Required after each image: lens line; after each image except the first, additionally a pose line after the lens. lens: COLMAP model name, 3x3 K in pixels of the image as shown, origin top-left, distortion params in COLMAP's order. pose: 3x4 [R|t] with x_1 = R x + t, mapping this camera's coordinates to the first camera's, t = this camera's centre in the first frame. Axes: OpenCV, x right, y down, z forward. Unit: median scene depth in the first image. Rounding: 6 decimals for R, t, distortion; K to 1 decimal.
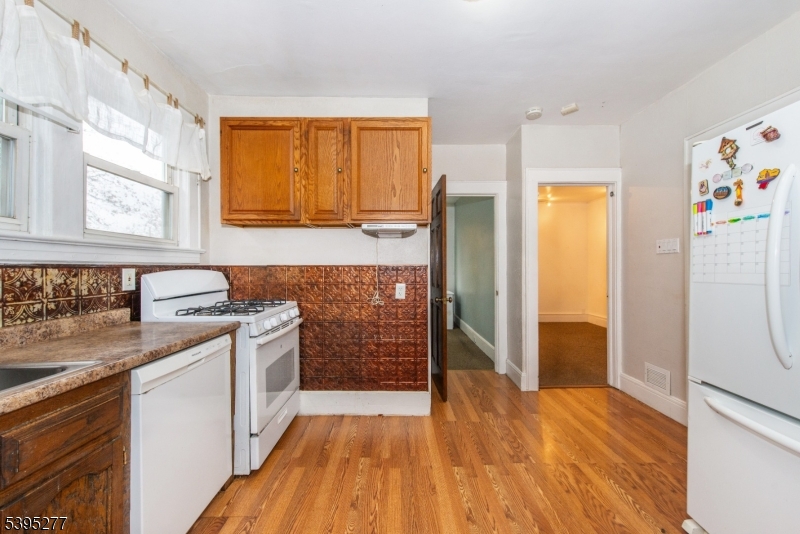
lens RADIAL K [[322.1, 0, 402.7], [0, 322.1, 269.3], [0, 0, 1]] dist [0.001504, -0.000702]
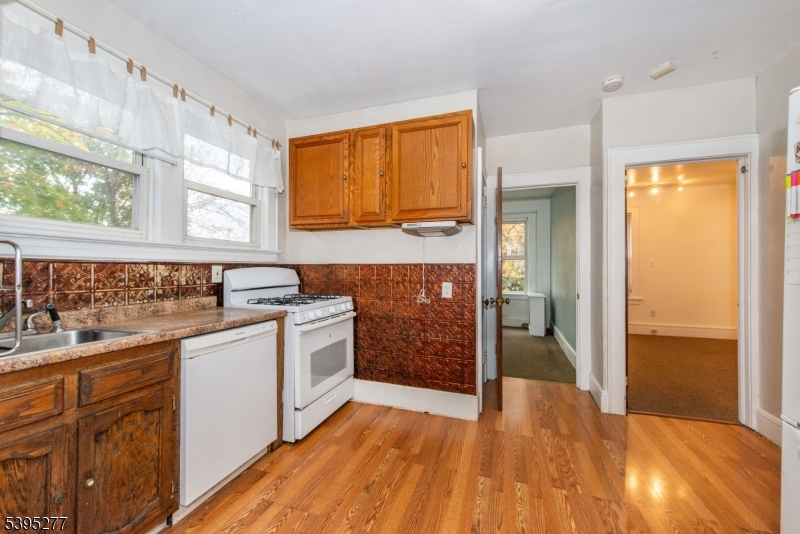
lens RADIAL K [[323.3, 0, 398.2], [0, 323.3, 268.9], [0, 0, 1]] dist [0.000767, -0.000207]
pose [[0.940363, 0.003572, -0.340154, 0.218533], [-0.005088, 0.999981, -0.003566, 0.008626], [0.340135, 0.005084, 0.940363, 0.020594]]
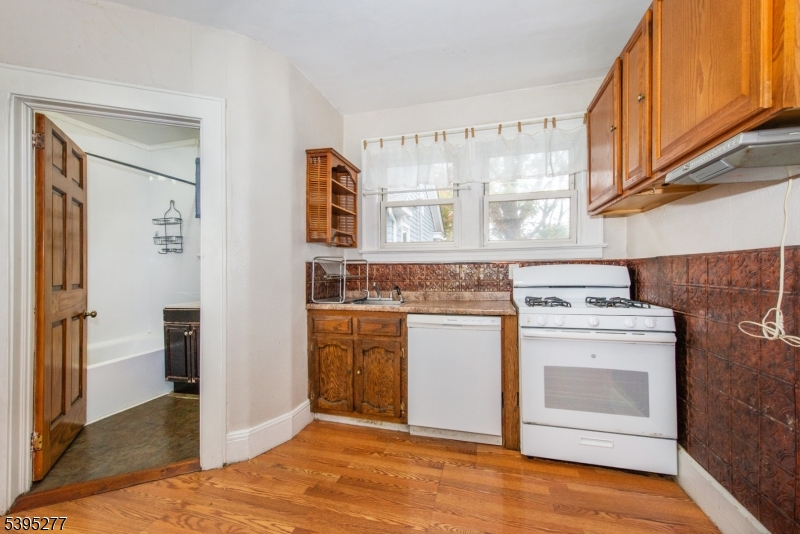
lens RADIAL K [[322.1, 0, 402.7], [0, 322.1, 269.3], [0, 0, 1]] dist [0.001504, -0.000702]
pose [[-0.290390, 0.002296, -0.956906, 0.528465], [0.005921, 0.999982, 0.000602, 0.013885], [0.956890, -0.005491, -0.290398, 0.742927]]
